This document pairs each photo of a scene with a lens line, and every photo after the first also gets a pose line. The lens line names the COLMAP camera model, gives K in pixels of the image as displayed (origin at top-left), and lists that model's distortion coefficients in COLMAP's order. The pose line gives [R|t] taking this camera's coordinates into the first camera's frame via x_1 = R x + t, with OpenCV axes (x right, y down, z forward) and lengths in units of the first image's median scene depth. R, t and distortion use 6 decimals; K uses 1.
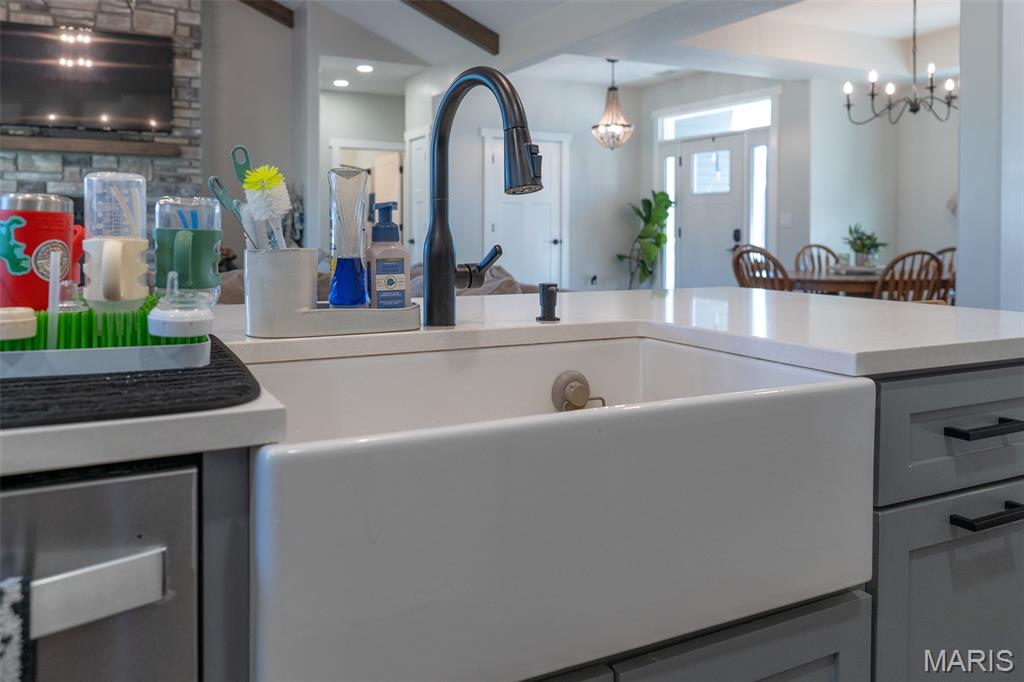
lens RADIAL K [[804.0, 0, 495.9], [0, 804.0, 251.4], [0, 0, 1]] dist [0.012452, -0.001335]
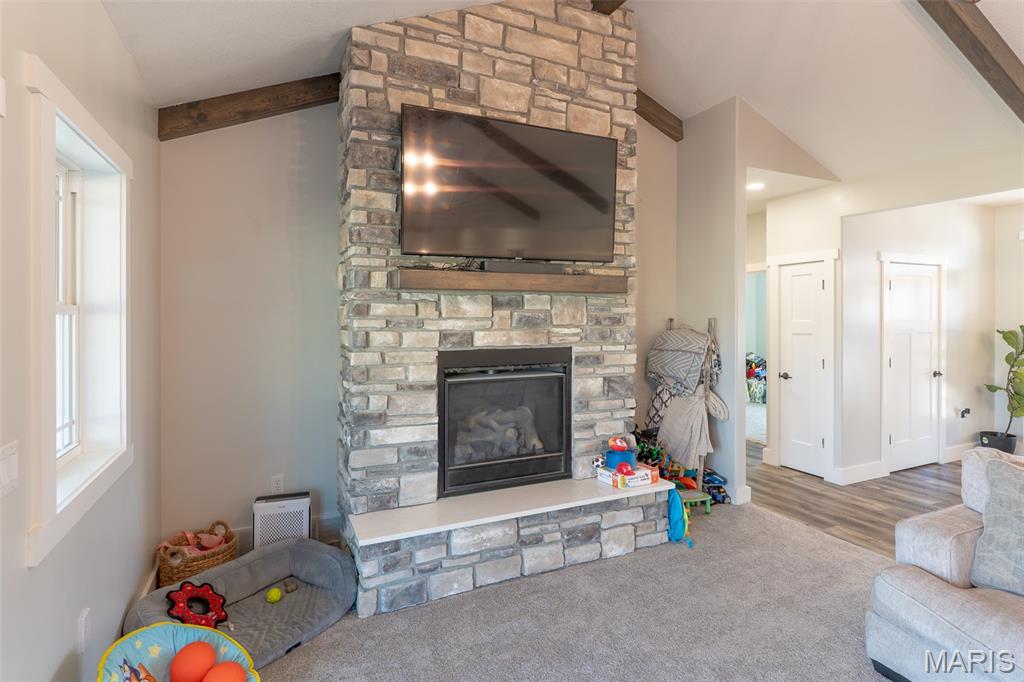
lens RADIAL K [[509.9, 0, 530.5], [0, 509.9, 320.1], [0, 0, 1]] dist [-0.000450, -0.001766]
pose [[0.999722, -0.009916, -0.021376, -0.468177], [0.009442, 0.999709, -0.022186, -0.081064], [0.021590, 0.021978, 0.999525, 0.506905]]
